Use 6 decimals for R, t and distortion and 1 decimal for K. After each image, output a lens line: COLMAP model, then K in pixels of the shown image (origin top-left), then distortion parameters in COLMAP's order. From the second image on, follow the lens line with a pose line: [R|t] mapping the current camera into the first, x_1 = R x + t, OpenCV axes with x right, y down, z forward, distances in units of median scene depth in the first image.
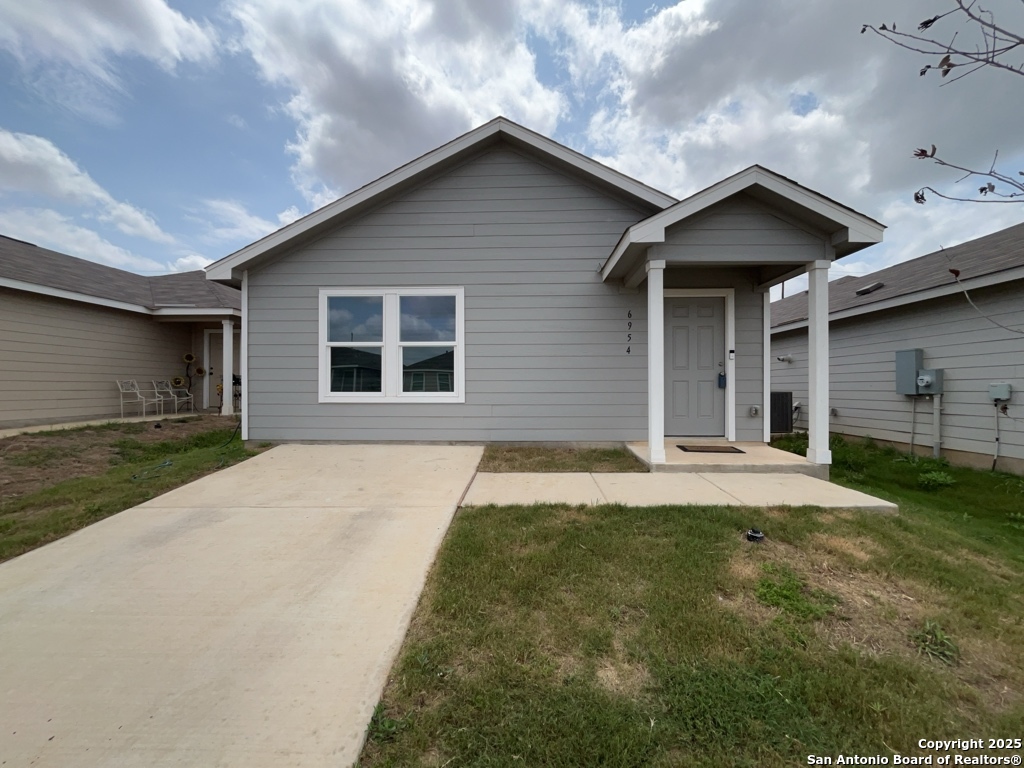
lens RADIAL K [[410.3, 0, 515.6], [0, 410.3, 384.9], [0, 0, 1]] dist [-0.003877, -0.000461]
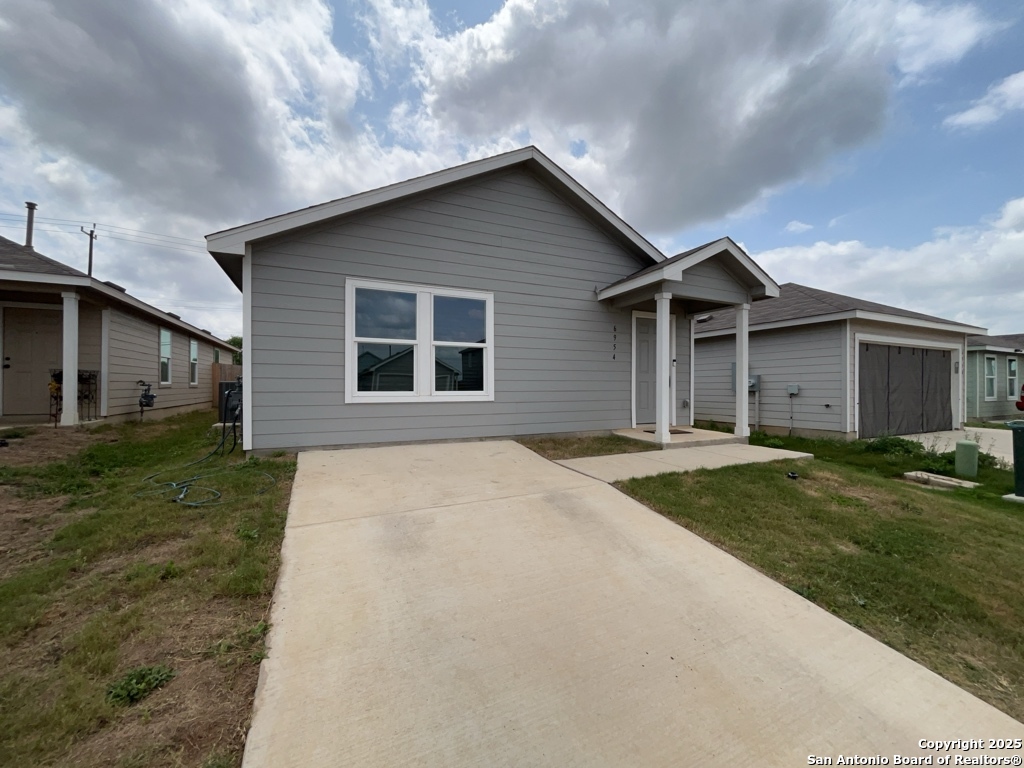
lens RADIAL K [[410.3, 0, 515.6], [0, 410.3, 384.9], [0, 0, 1]] dist [-0.003877, -0.000461]
pose [[0.890657, 0.002196, 0.454670, -0.560895], [-0.003131, 0.999994, 0.001303, 0.000169], [-0.454664, -0.002584, 0.890659, 0.017190]]
